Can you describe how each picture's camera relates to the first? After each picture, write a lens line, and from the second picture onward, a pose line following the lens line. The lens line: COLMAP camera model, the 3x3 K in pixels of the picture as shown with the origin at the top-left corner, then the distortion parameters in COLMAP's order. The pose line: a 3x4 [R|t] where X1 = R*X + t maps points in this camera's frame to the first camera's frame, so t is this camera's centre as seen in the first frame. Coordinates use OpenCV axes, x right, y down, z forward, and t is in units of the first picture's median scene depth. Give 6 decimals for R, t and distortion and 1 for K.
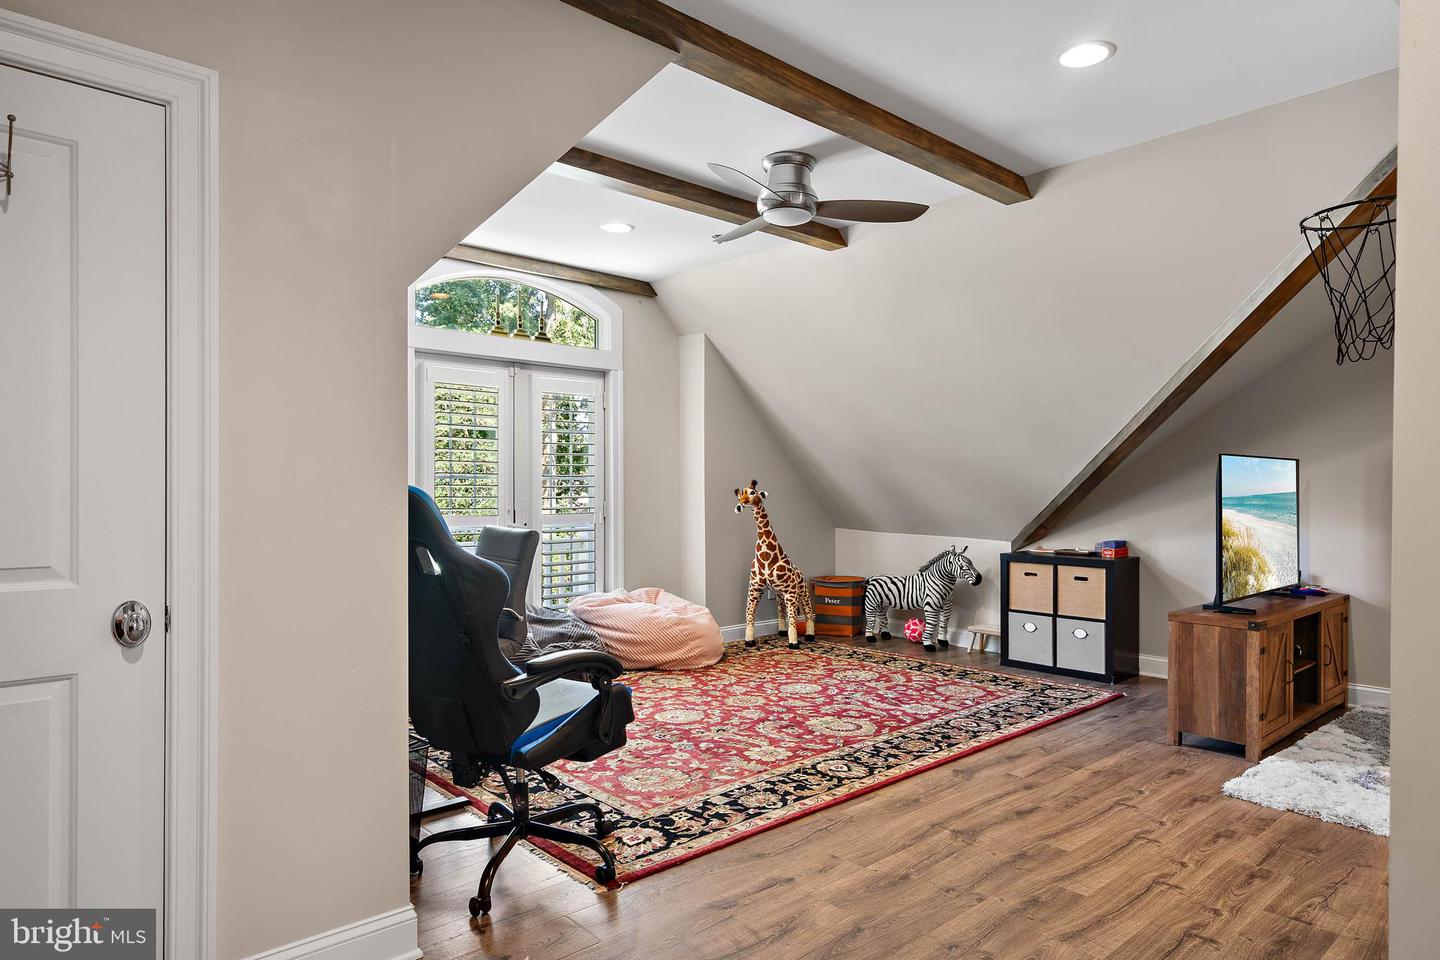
lens RADIAL K [[867.6, 0, 720.1], [0, 867.6, 482.1], [0, 0, 1]] dist [0.006482, 0.000191]
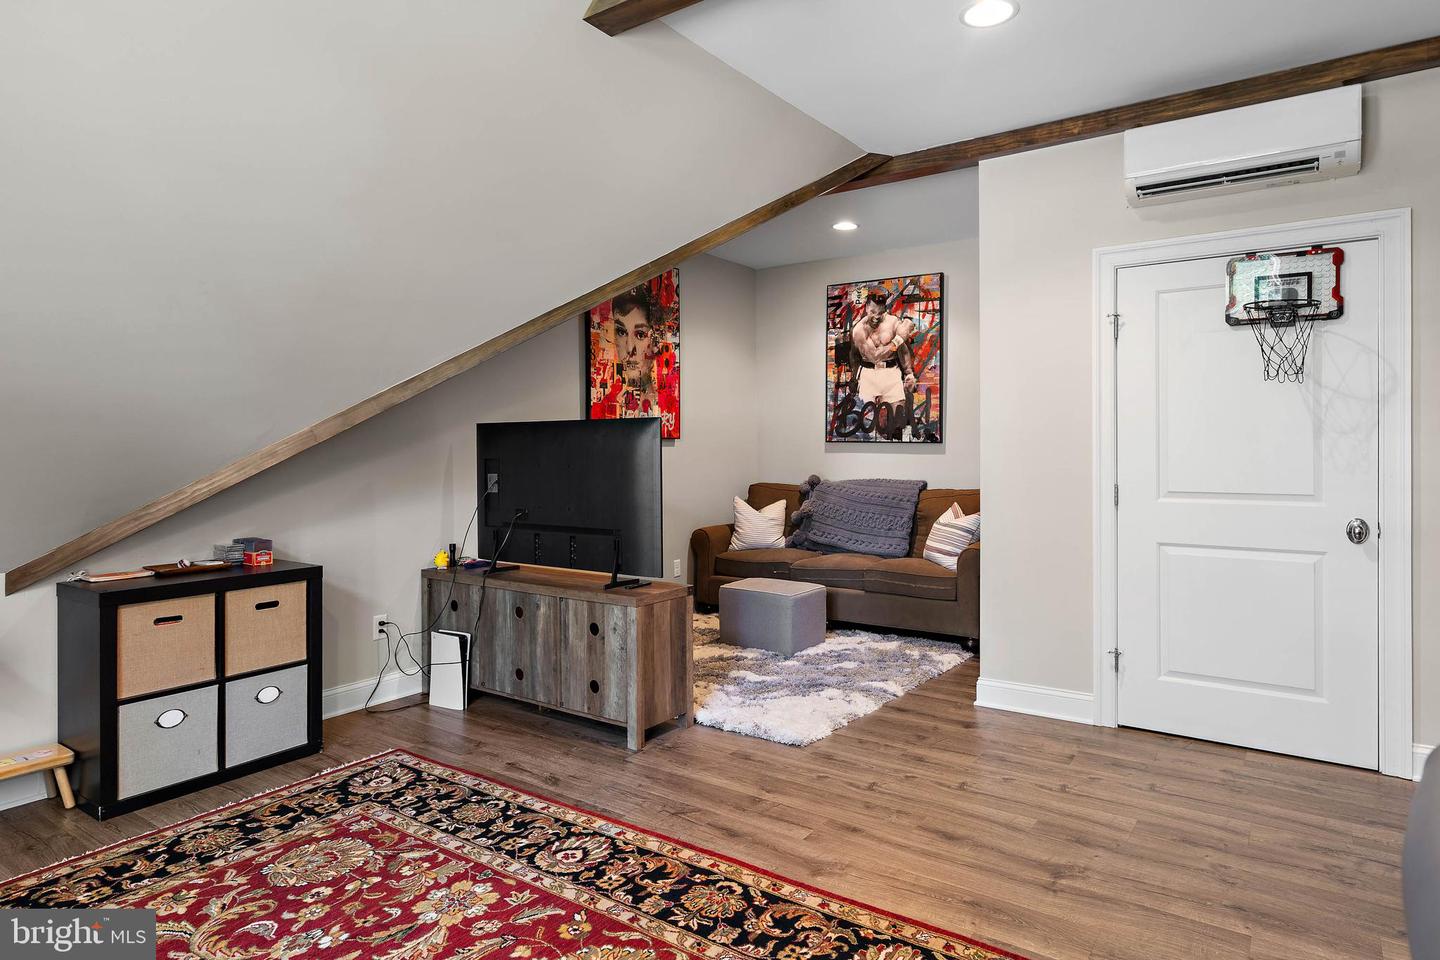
lens RADIAL K [[833.9, 0, 720.8], [0, 833.9, 466.8], [0, 0, 1]] dist [0.008843, -0.001894]
pose [[-0.226589, -0.022883, 0.973722, -0.302833], [-0.000926, 0.999729, 0.023279, -0.001214], [-0.973990, 0.004373, -0.226549, 1.082389]]
